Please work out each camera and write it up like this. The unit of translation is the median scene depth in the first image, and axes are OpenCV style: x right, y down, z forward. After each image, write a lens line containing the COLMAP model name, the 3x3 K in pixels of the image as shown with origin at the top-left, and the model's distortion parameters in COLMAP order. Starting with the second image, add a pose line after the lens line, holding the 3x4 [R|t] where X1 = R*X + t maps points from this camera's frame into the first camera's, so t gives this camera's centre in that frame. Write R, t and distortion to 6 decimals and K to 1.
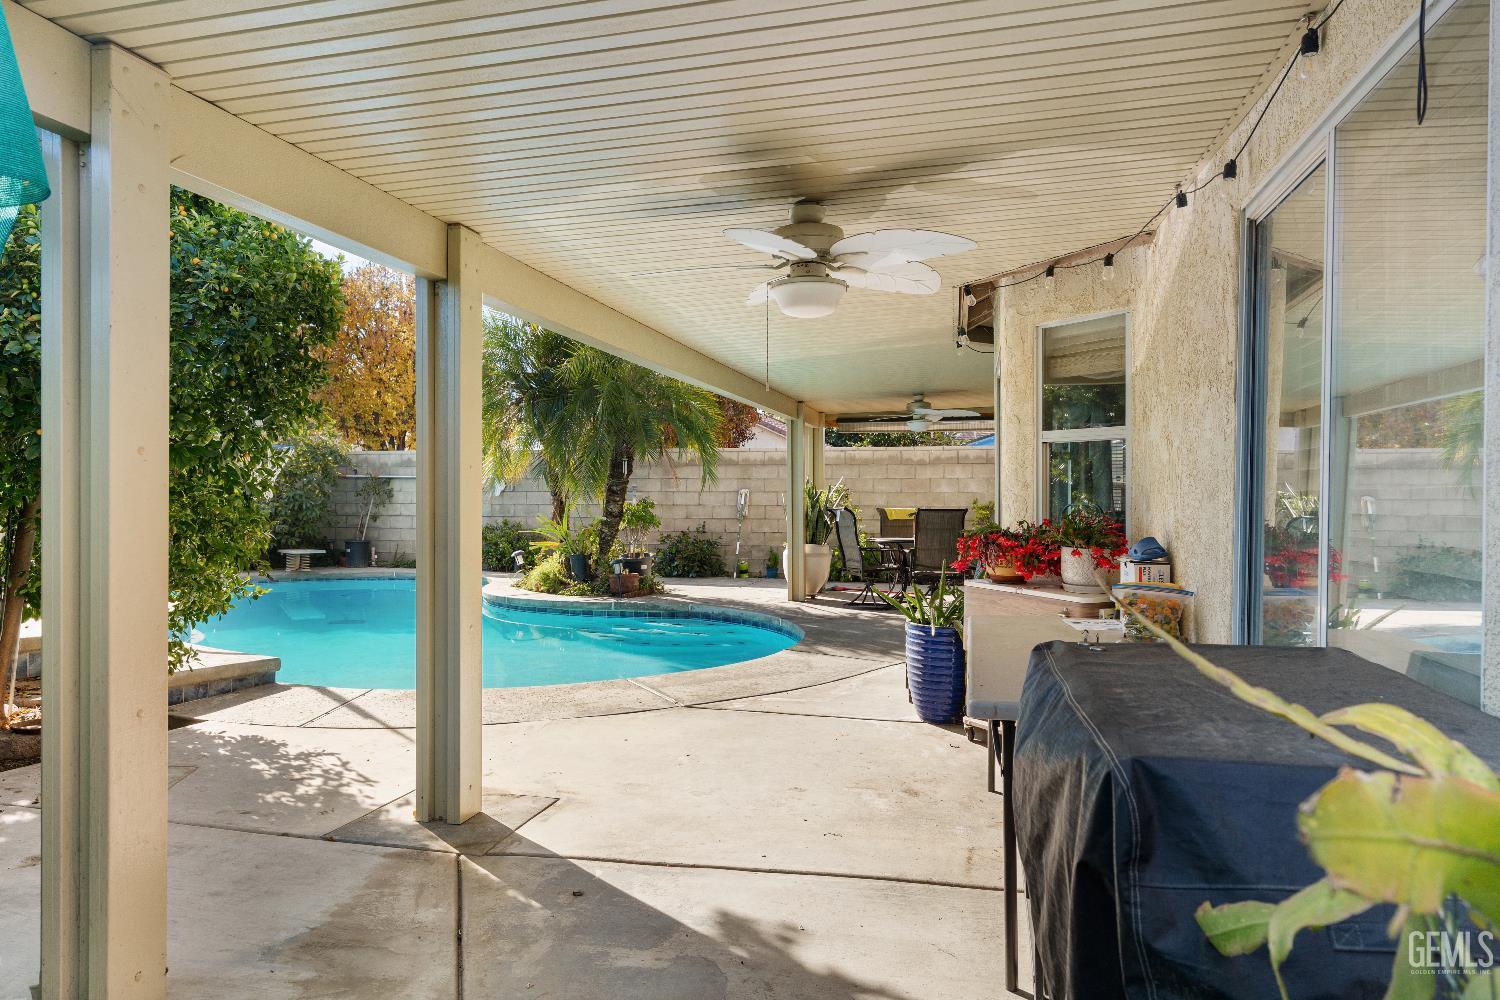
lens RADIAL K [[999.9, 0, 750.0], [0, 999.9, 500.0], [0, 0, 1]] dist [0.001347, 0.000276]
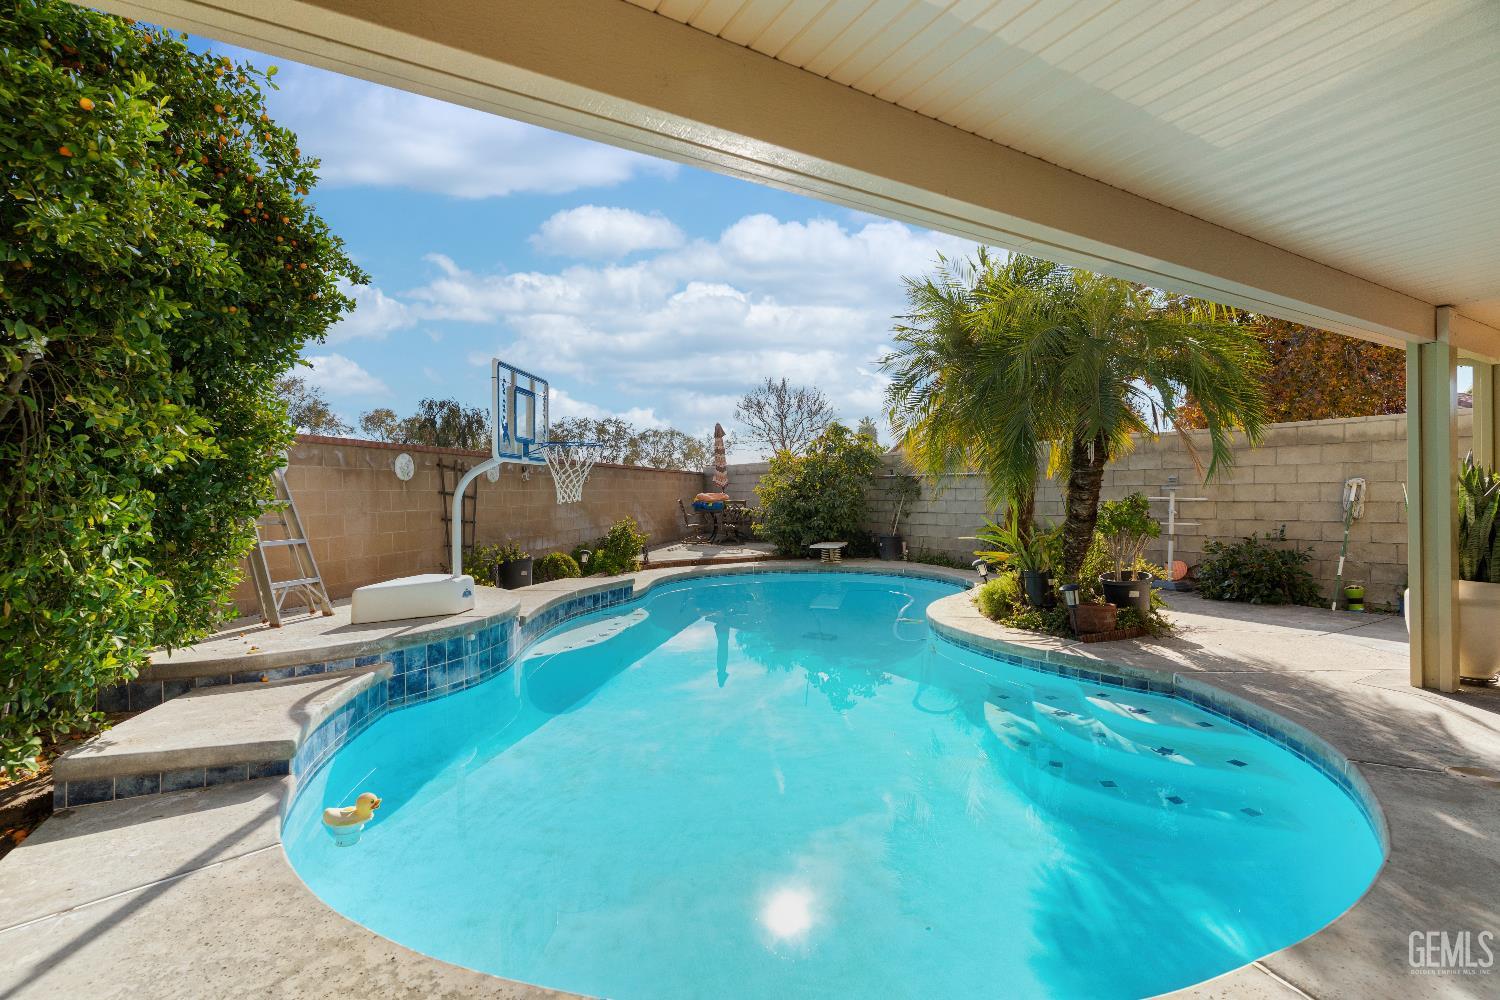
lens RADIAL K [[718.4, 0, 741.4], [0, 718.4, 494.3], [0, 0, 1]] dist [0.005830, -0.000002]
pose [[0.709019, -0.011153, -0.705102, 0.053463], [0.011688, 0.999923, -0.004063, -0.003472], [0.705093, -0.005360, 0.709095, 0.446276]]
